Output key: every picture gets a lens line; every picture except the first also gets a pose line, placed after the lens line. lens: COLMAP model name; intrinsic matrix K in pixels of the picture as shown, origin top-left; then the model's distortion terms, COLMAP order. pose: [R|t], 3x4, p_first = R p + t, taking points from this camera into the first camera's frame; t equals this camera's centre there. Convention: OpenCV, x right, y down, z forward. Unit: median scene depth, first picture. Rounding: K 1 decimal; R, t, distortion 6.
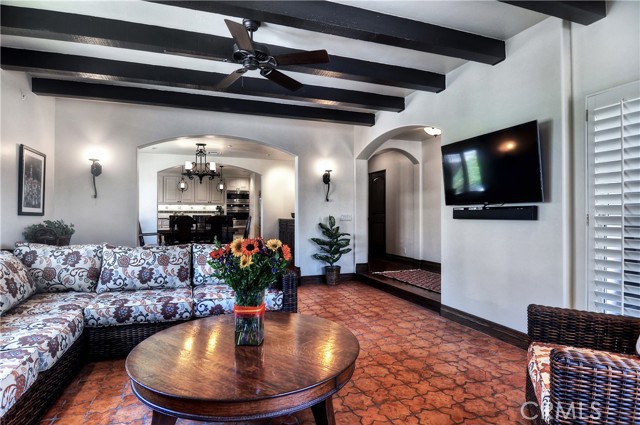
lens RADIAL K [[355.0, 0, 341.4], [0, 355.0, 209.6], [0, 0, 1]] dist [-0.029802, 0.001172]
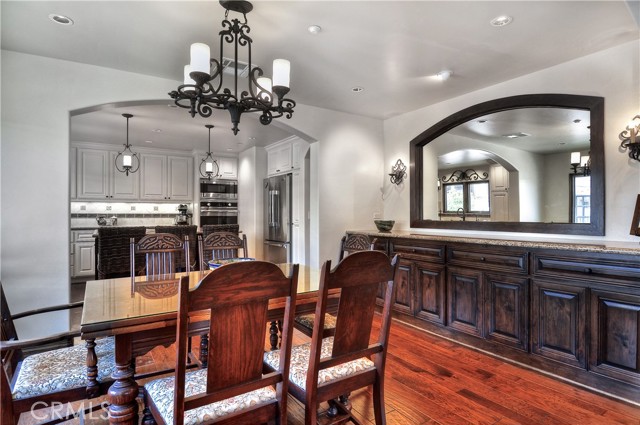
lens RADIAL K [[355.0, 0, 340.2], [0, 355.0, 210.0], [0, 0, 1]] dist [-0.029802, 0.001172]
pose [[0.981000, 0.002714, 0.193991, -0.625392], [-0.003834, 0.999978, 0.005399, -0.017901], [-0.193972, -0.006040, 0.980988, 1.169391]]
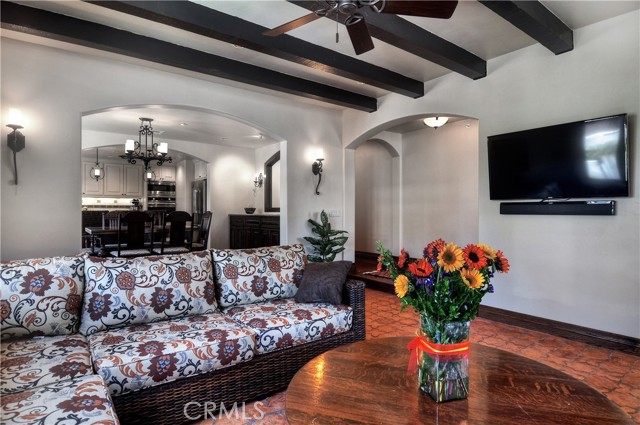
lens RADIAL K [[355.0, 0, 350.4], [0, 355.0, 211.5], [0, 0, 1]] dist [-0.029802, 0.001172]
pose [[0.955042, 0.000054, 0.296470, -0.334106], [-0.005483, 0.999832, 0.017479, 0.004341], [-0.296420, -0.018318, 0.954882, 0.209622]]
